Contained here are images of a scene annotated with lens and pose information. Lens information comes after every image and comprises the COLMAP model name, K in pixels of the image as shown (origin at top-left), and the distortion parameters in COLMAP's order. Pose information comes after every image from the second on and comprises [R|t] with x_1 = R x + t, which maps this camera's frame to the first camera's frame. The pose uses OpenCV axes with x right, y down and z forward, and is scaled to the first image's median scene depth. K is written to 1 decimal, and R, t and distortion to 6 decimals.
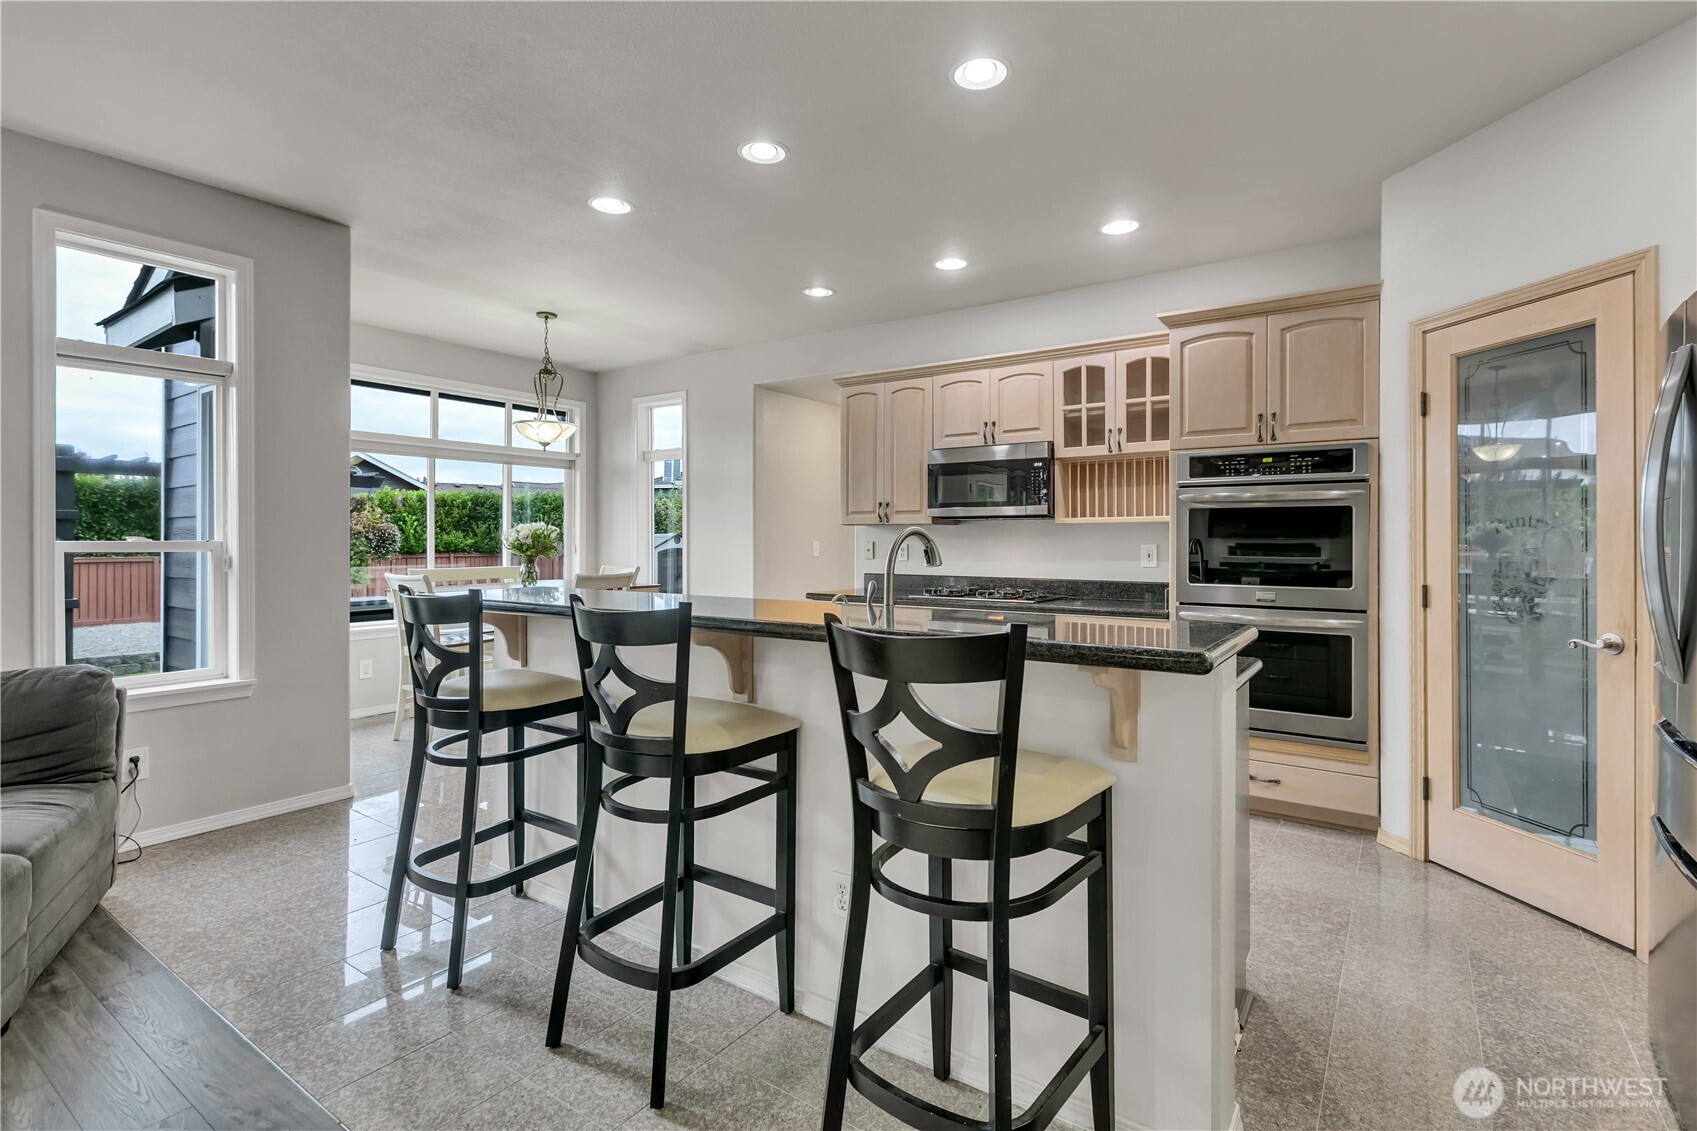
lens RADIAL K [[799.4, 0, 860.4], [0, 799.4, 546.3], [0, 0, 1]] dist [-0.003250, -0.000204]
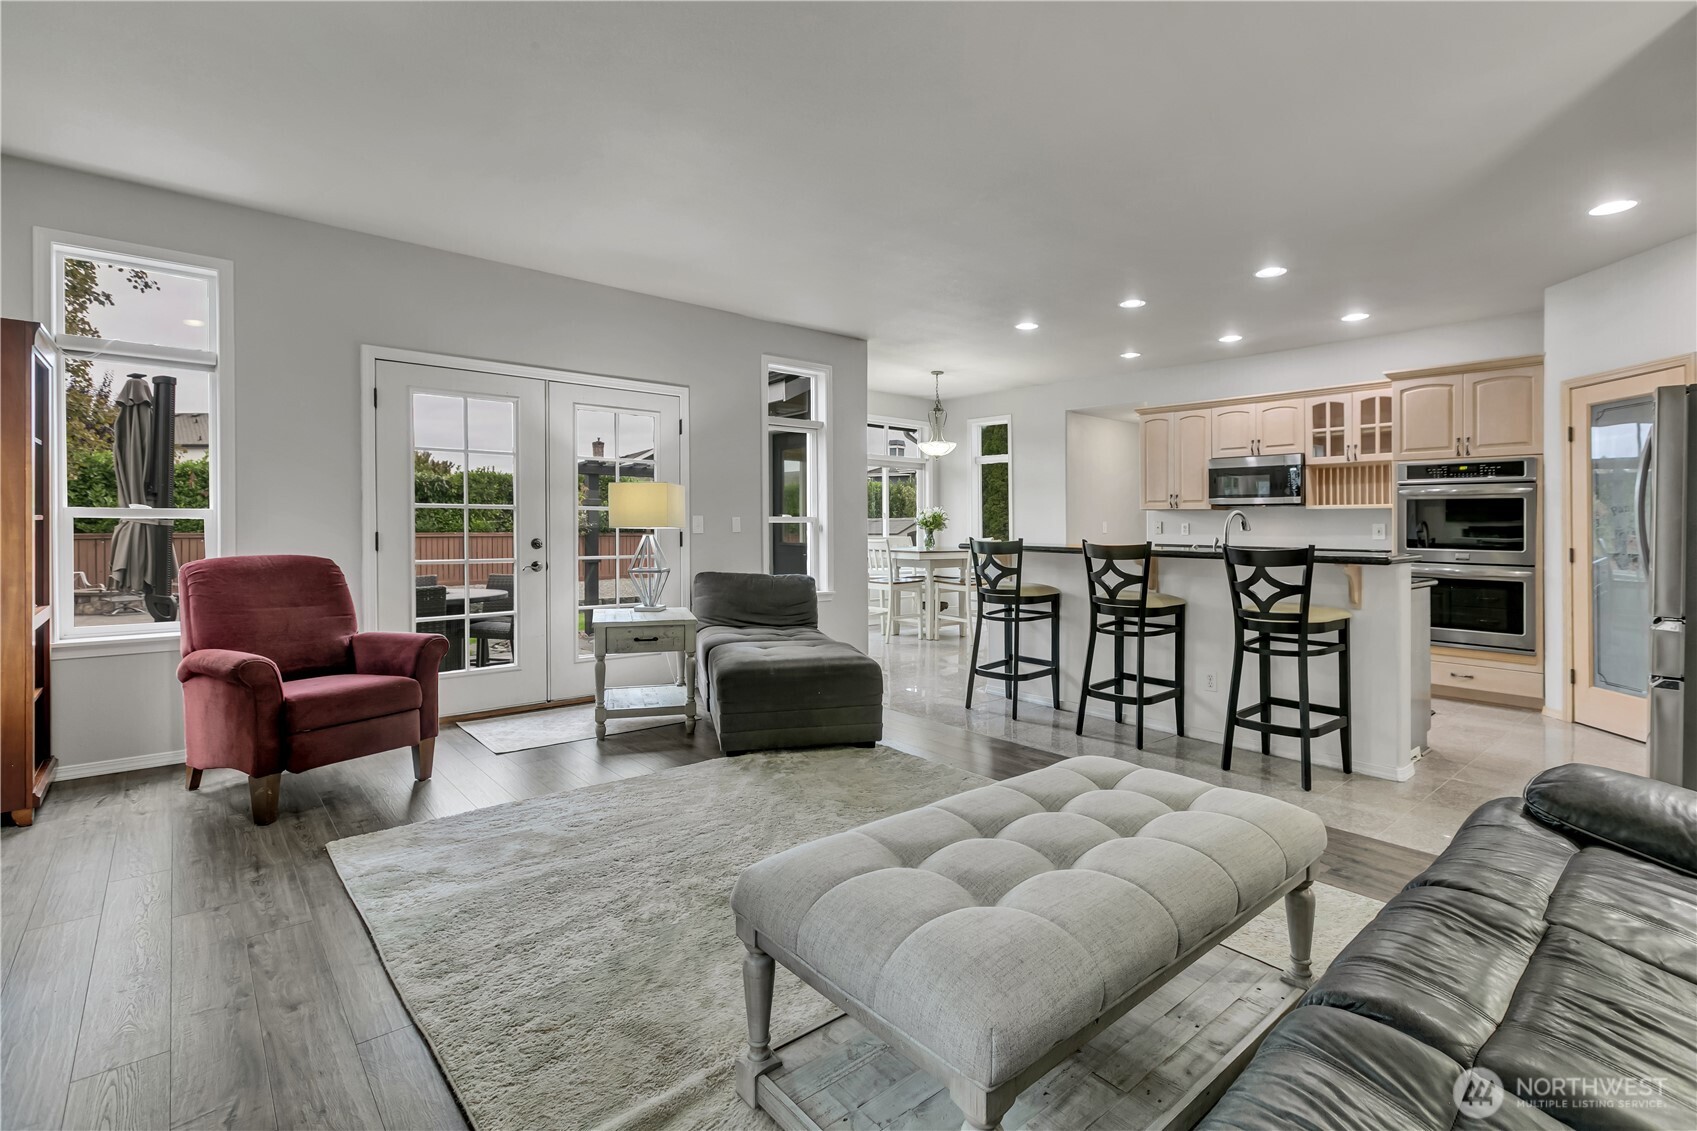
lens RADIAL K [[788.5, 0, 864.1], [0, 788.5, 517.2], [0, 0, 1]] dist [0.001015, 0.000189]
pose [[0.969597, 0.004117, -0.244673, -0.197925], [-0.008652, 0.999810, -0.017463, 0.019358], [0.244555, 0.019049, 0.969448, -0.630008]]
